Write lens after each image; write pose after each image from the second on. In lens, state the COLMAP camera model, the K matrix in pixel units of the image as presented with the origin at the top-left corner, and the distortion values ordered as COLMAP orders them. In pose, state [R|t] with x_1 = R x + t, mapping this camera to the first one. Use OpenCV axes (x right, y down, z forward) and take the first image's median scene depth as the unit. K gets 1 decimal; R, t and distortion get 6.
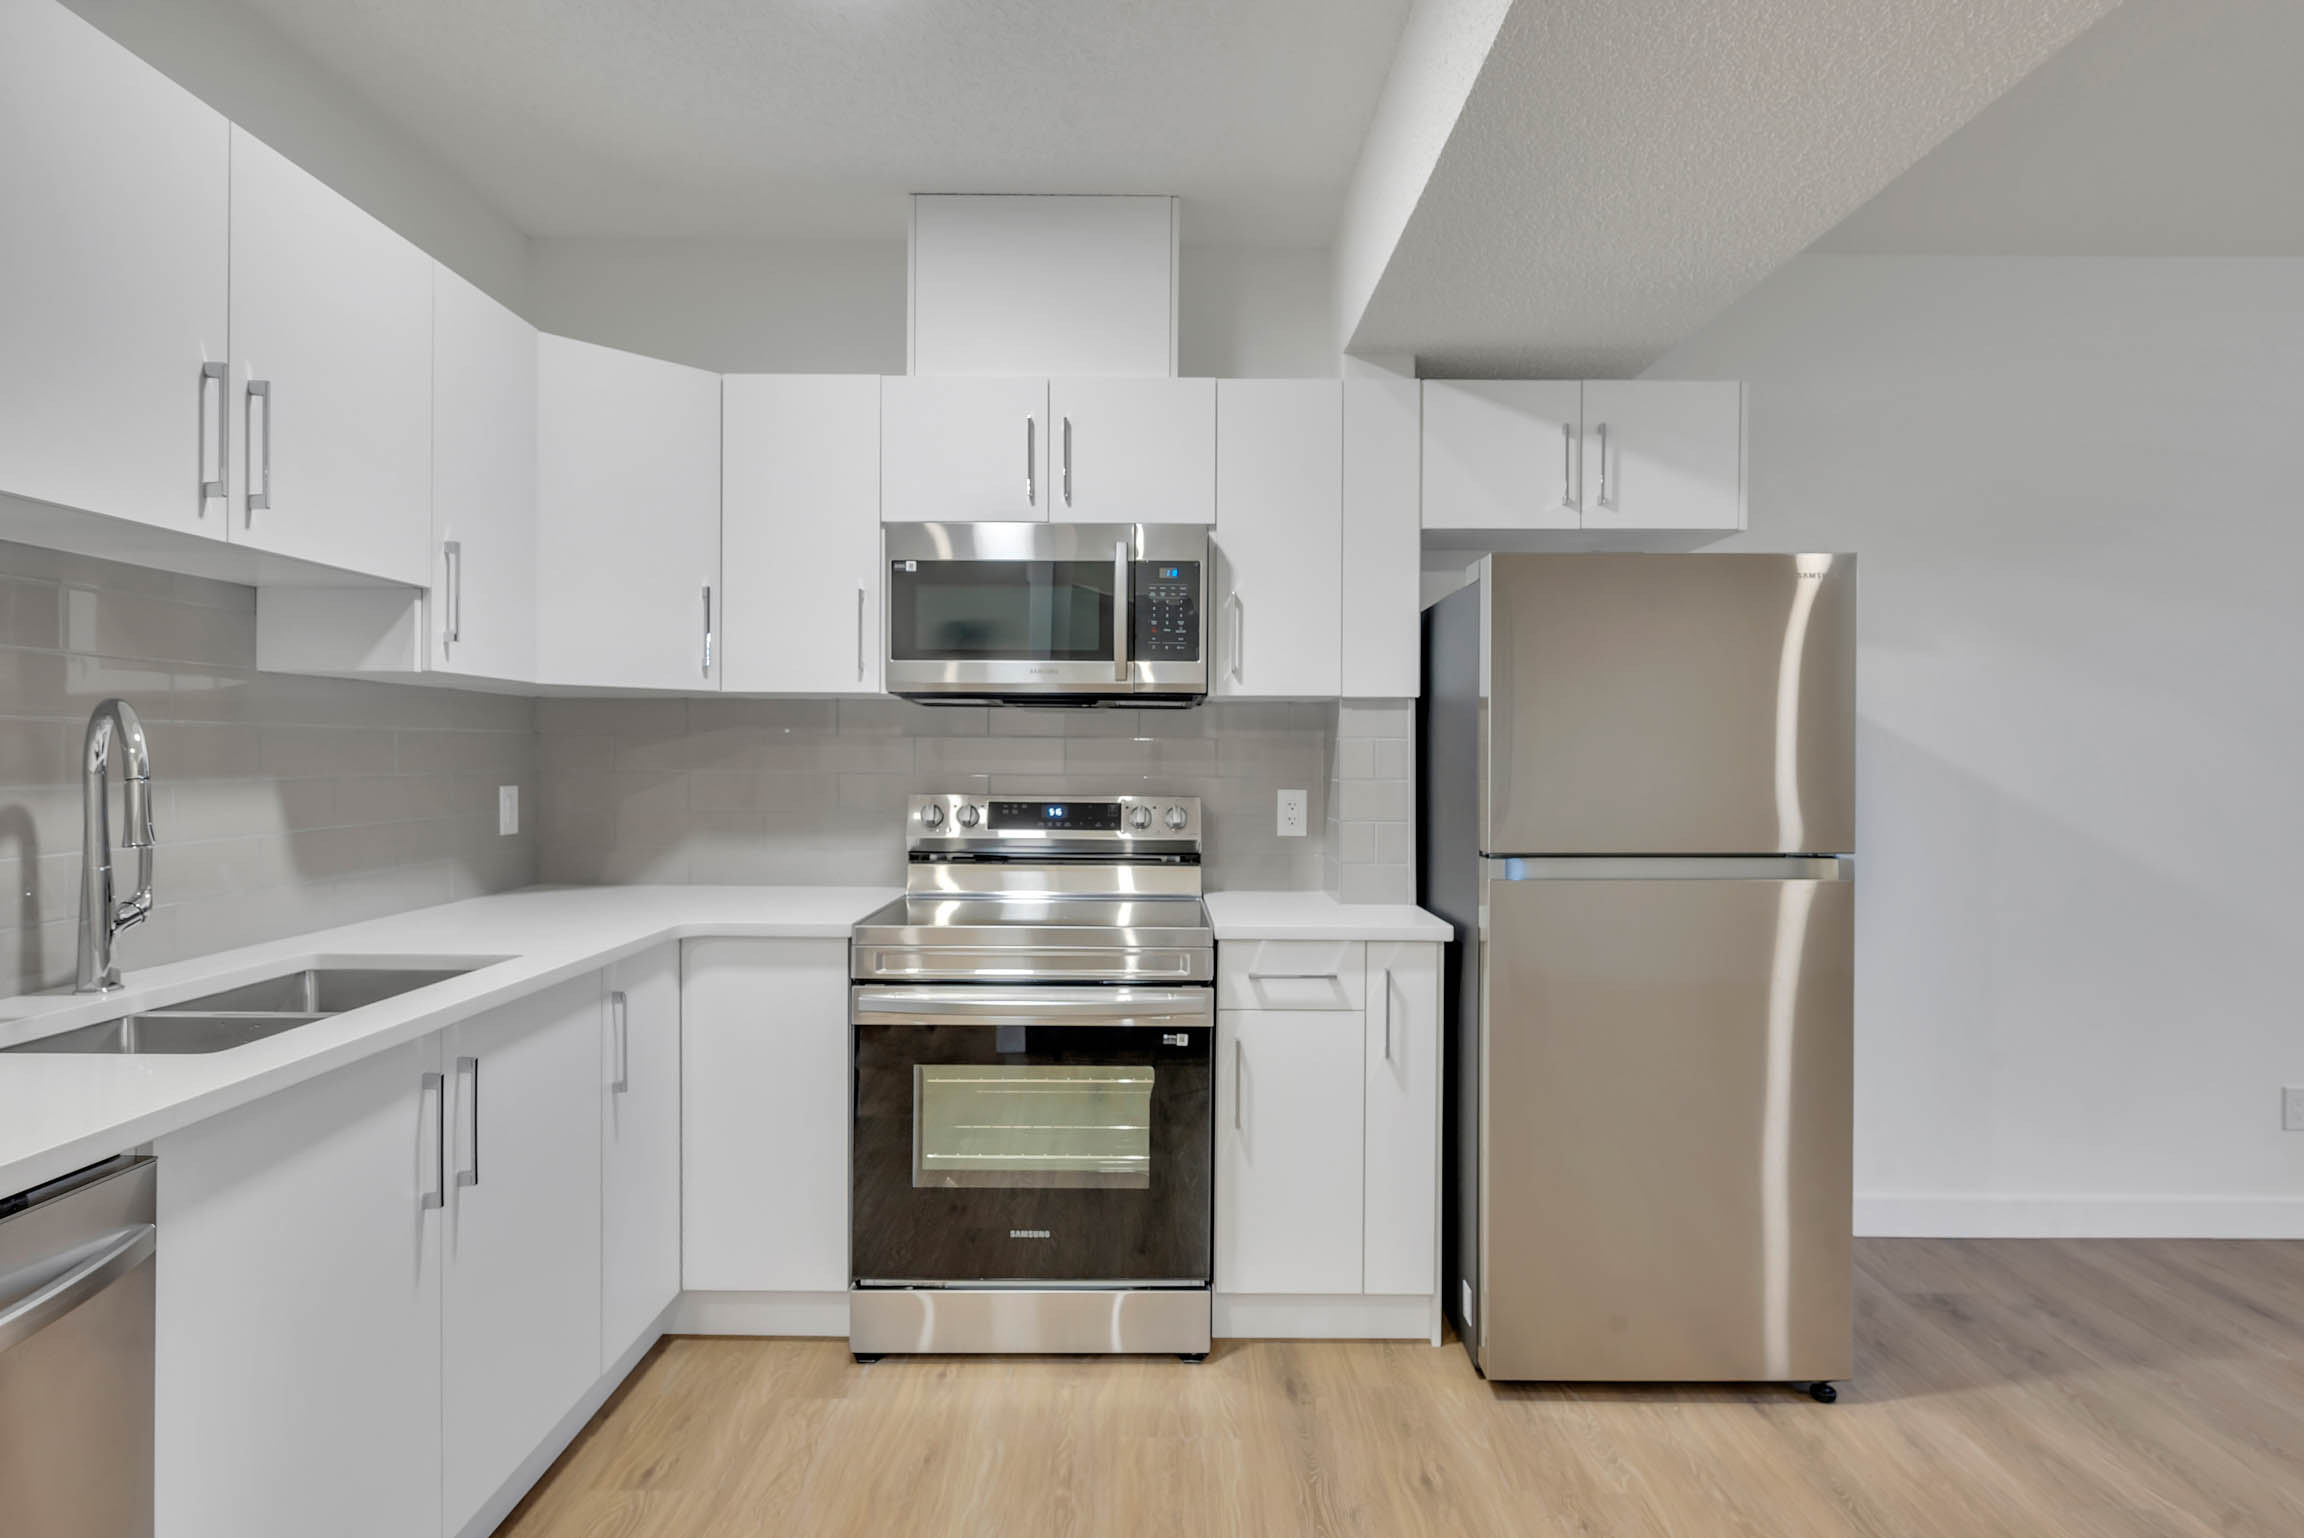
lens RADIAL K [[1227.9, 0, 1150.4], [0, 1227.9, 759.1], [0, 0, 1]] dist [-0.000784, -0.002018]
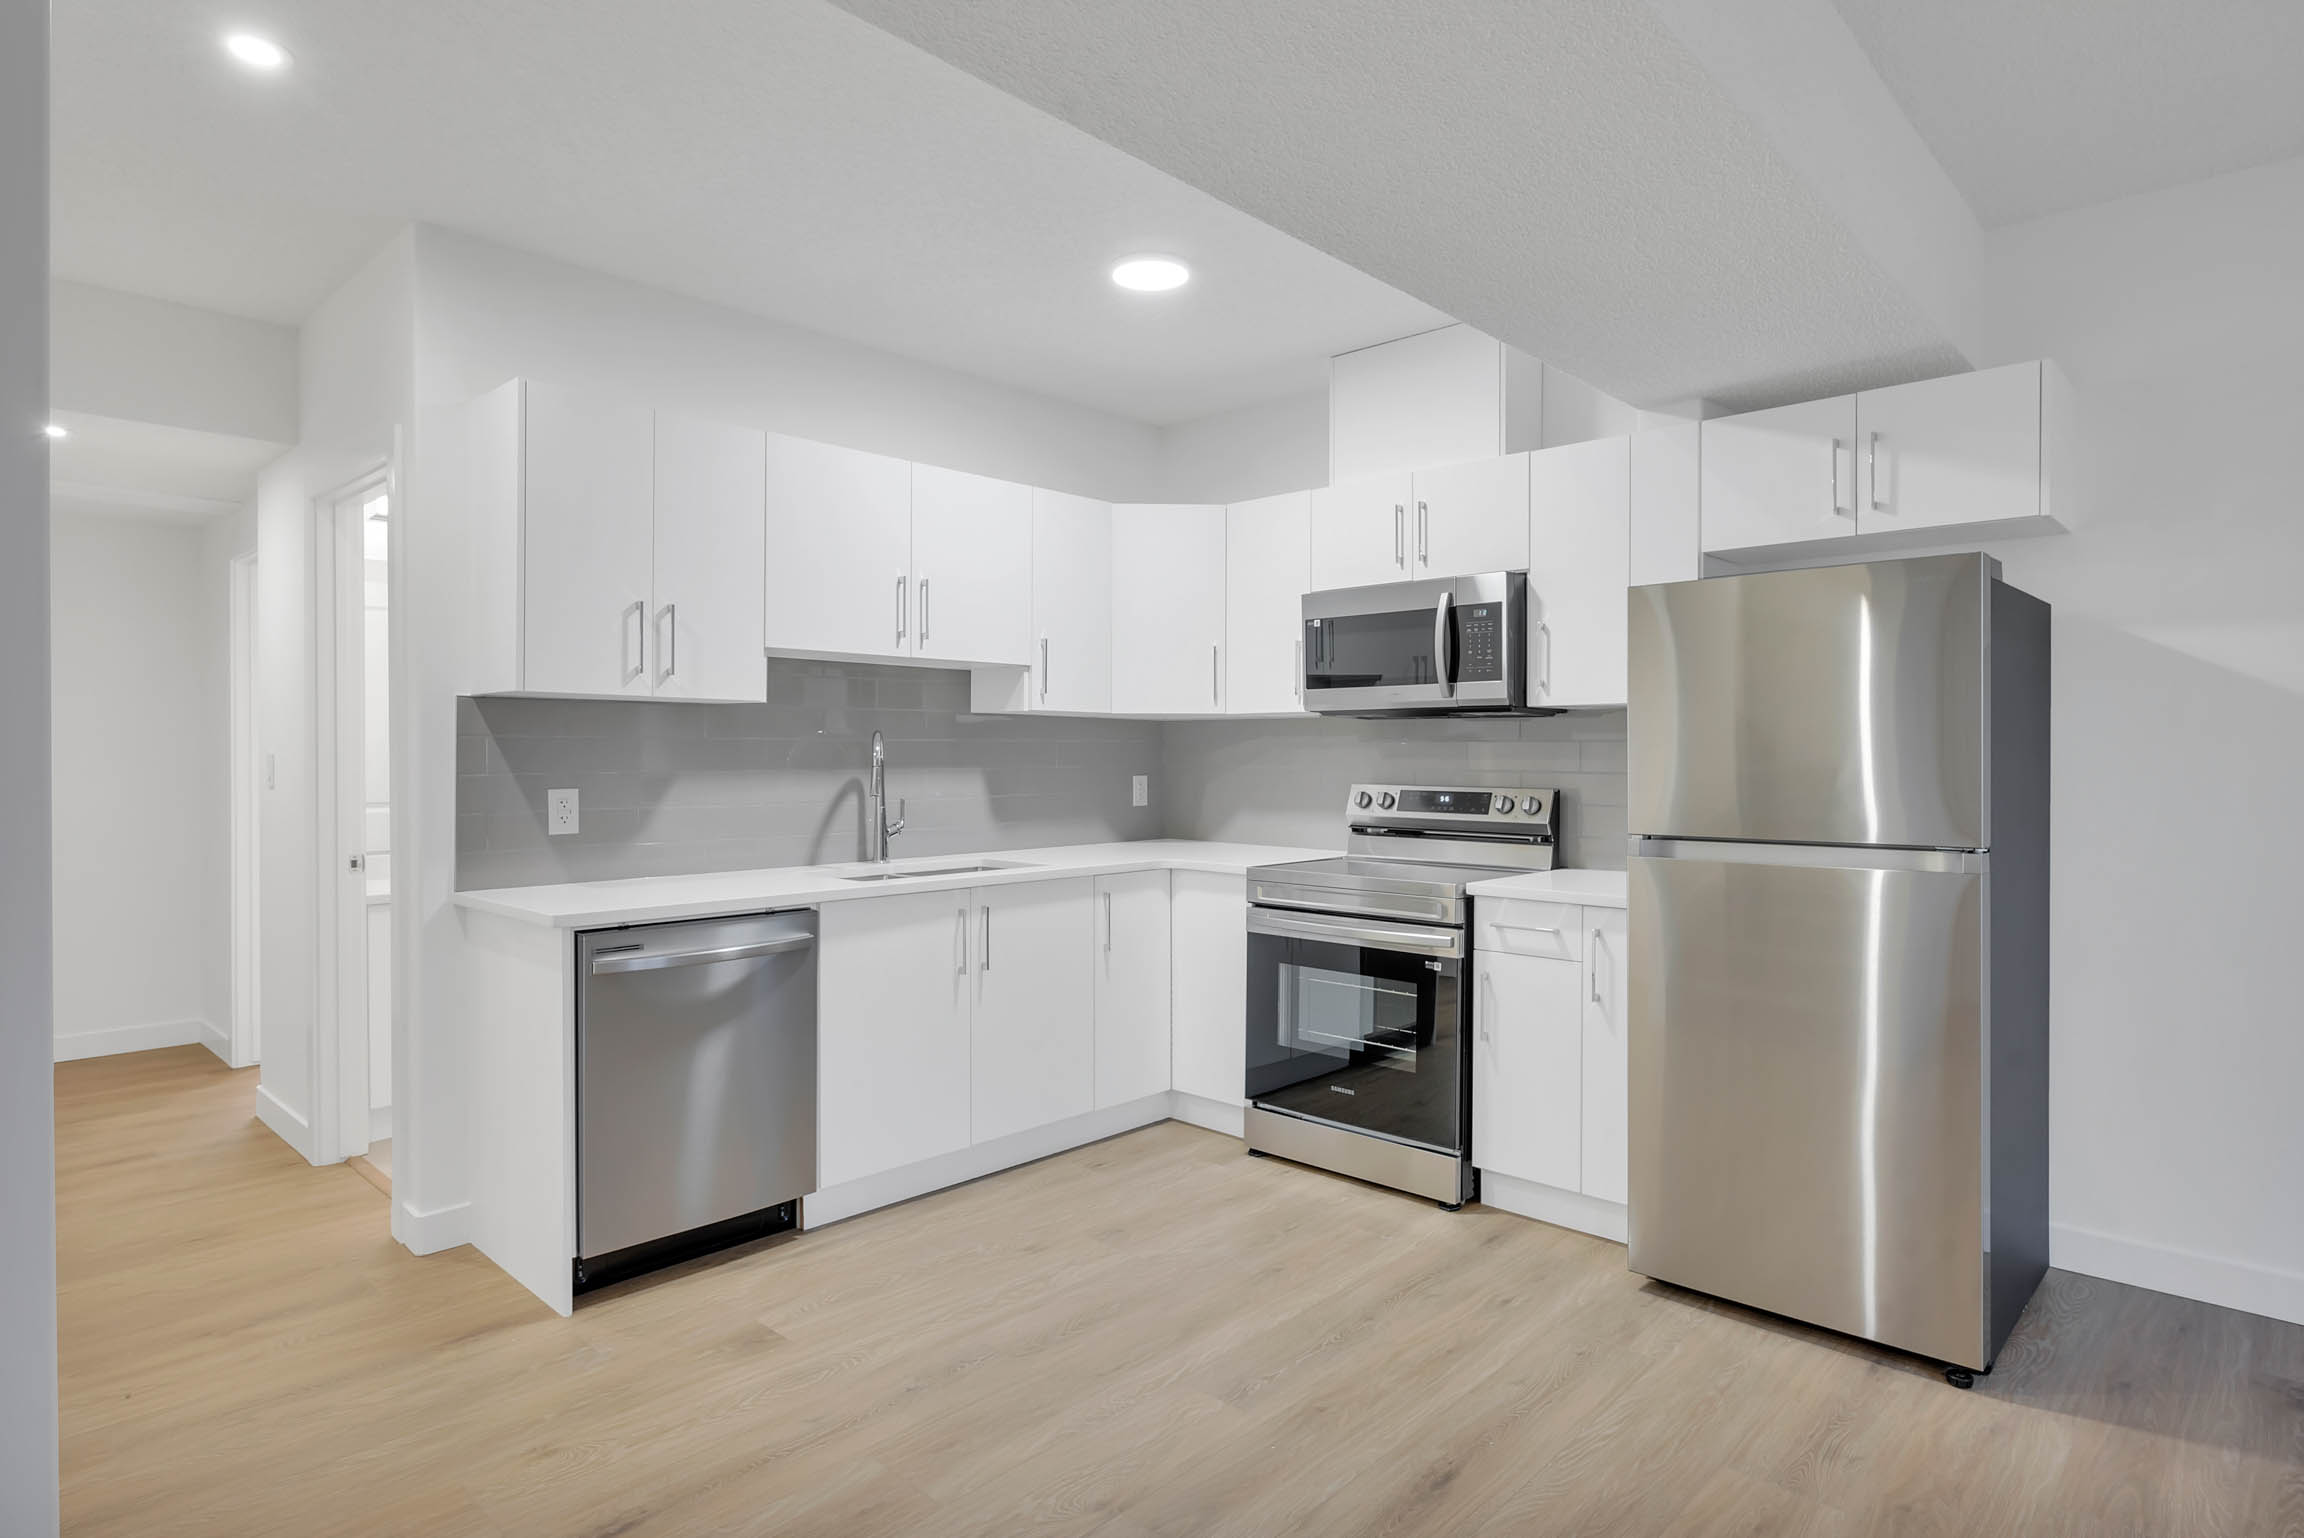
lens RADIAL K [[1227.9, 0, 1156.5], [0, 1227.9, 765.1], [0, 0, 1]] dist [-0.000784, -0.002018]
pose [[0.726503, 0.001689, -0.687162, 0.704883], [-0.000245, 0.999998, 0.002198, 0.005315], [0.687164, -0.001428, 0.726501, -0.181616]]
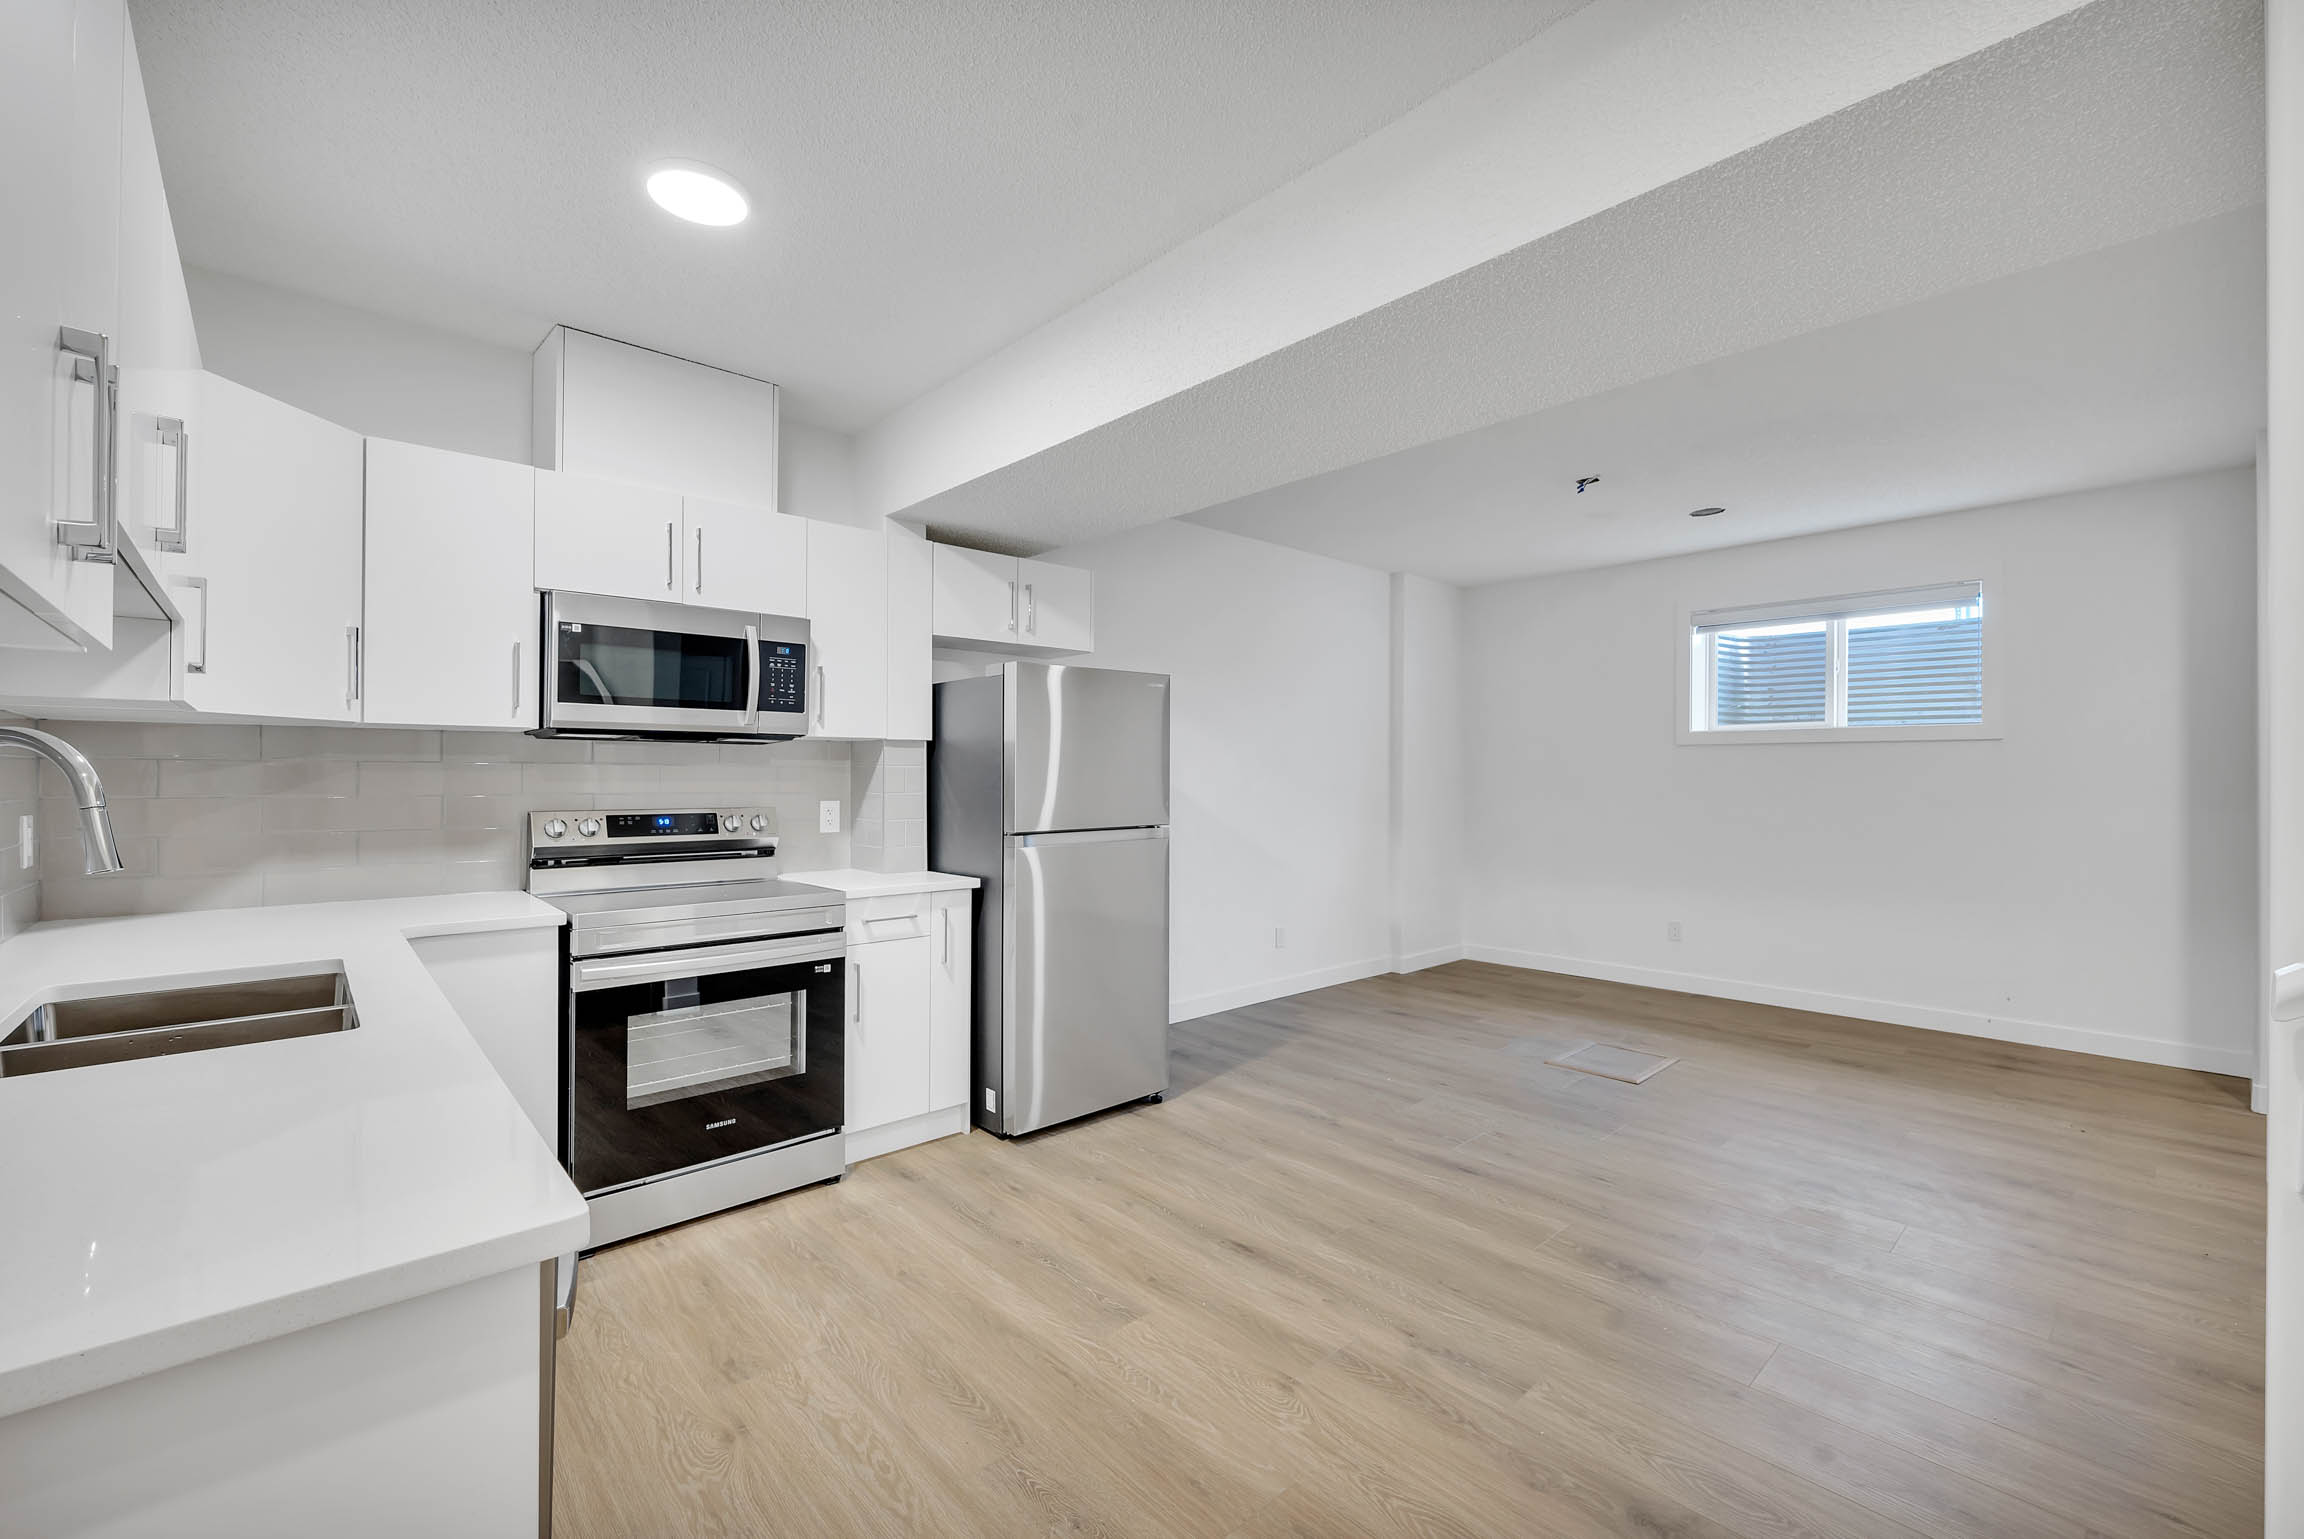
lens RADIAL K [[955.7, 0, 1162.5], [0, 955.7, 771.4], [0, 0, 1]] dist [0.000057, 0.000459]
pose [[0.735466, -0.001292, 0.677560, -0.449163], [0.005633, 0.999975, -0.004208, -0.003687], [-0.677538, 0.006911, 0.735455, -0.130500]]
